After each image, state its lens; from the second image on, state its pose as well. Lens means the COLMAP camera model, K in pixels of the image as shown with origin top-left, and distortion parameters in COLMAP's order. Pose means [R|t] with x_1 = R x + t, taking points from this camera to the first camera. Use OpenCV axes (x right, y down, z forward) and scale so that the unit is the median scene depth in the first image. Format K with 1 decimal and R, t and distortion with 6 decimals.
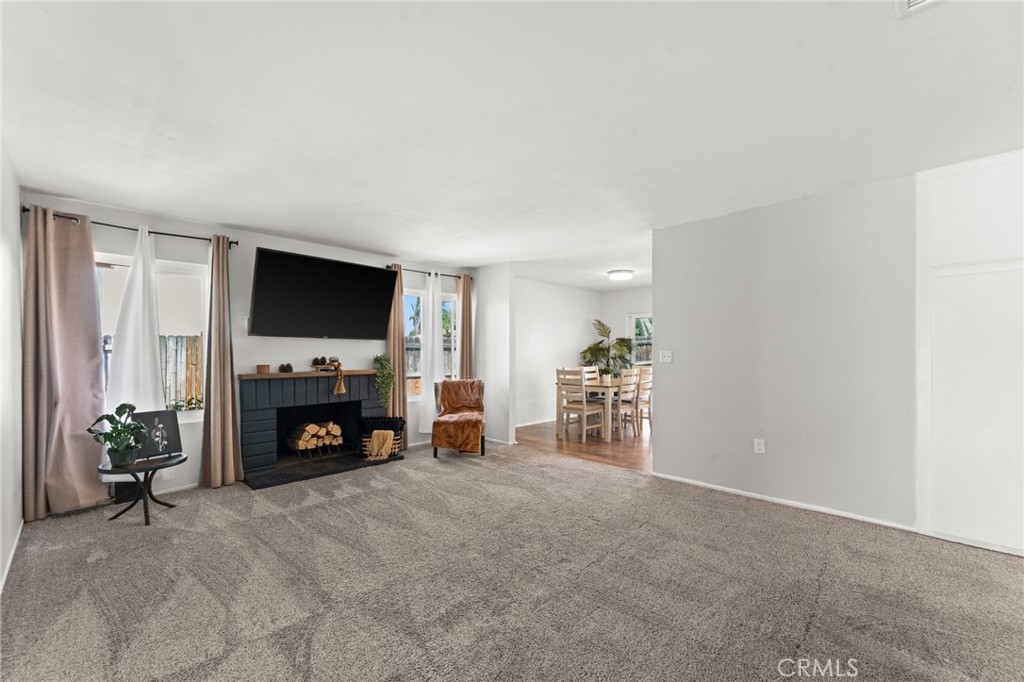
lens RADIAL K [[422.0, 0, 517.5], [0, 422.0, 358.2], [0, 0, 1]] dist [-0.000902, -0.000008]
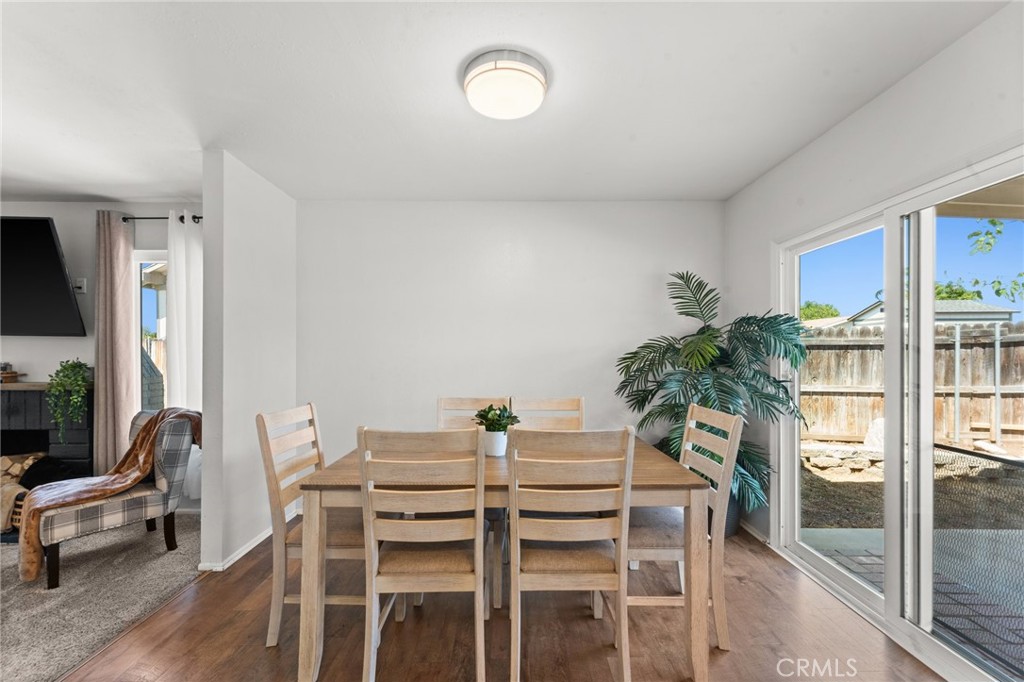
lens RADIAL K [[422.0, 0, 517.5], [0, 422.0, 358.2], [0, 0, 1]] dist [-0.000902, -0.000008]
pose [[0.707019, 0.004169, -0.707183, 0.616112], [-0.012513, 0.999900, -0.006615, -0.015765], [0.707084, 0.013525, 0.707000, 1.085044]]
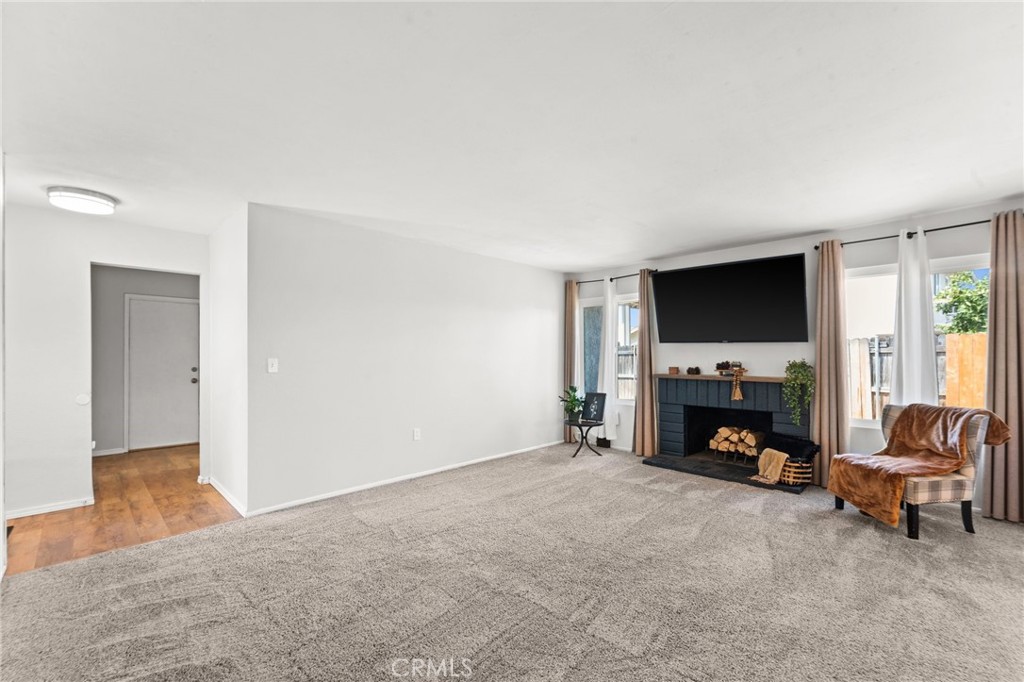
lens RADIAL K [[422.0, 0, 517.5], [0, 422.0, 358.2], [0, 0, 1]] dist [-0.000902, -0.000008]
pose [[-0.006878, 0.005098, -0.999963, 0.521561], [-0.020168, 0.999783, 0.005236, -0.005457], [0.999773, 0.020203, -0.006773, 0.493255]]
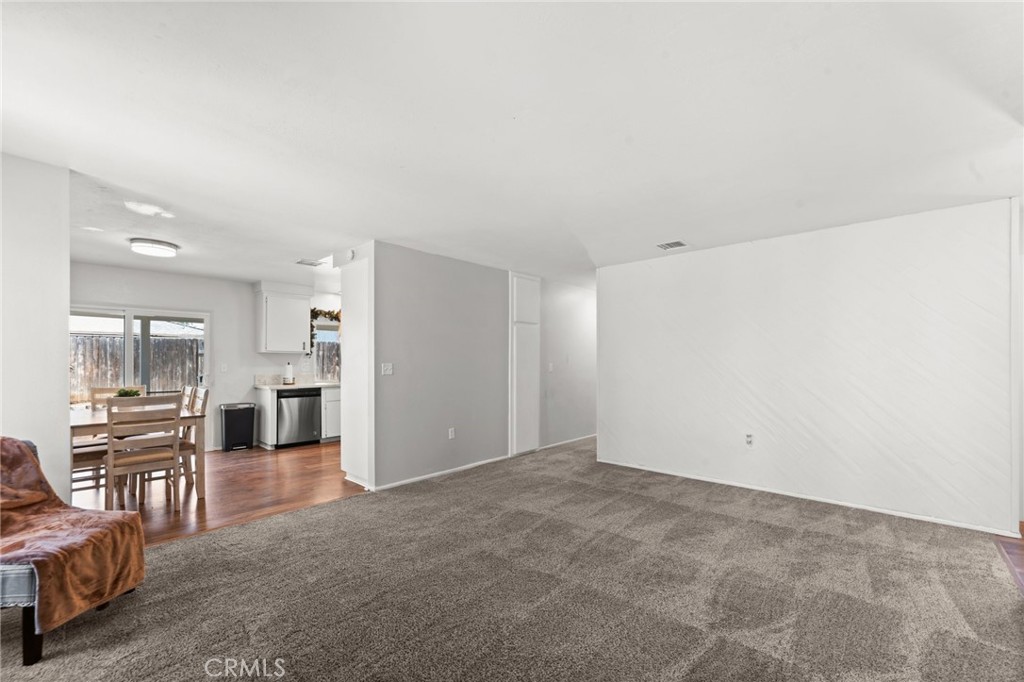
lens RADIAL K [[422.0, 0, 517.5], [0, 422.0, 358.2], [0, 0, 1]] dist [-0.000902, -0.000008]
pose [[-0.018232, 0.011428, 0.999768, -0.588279], [0.028239, 0.999542, -0.010910, -0.006383], [-0.999435, 0.028034, -0.018546, 0.618829]]
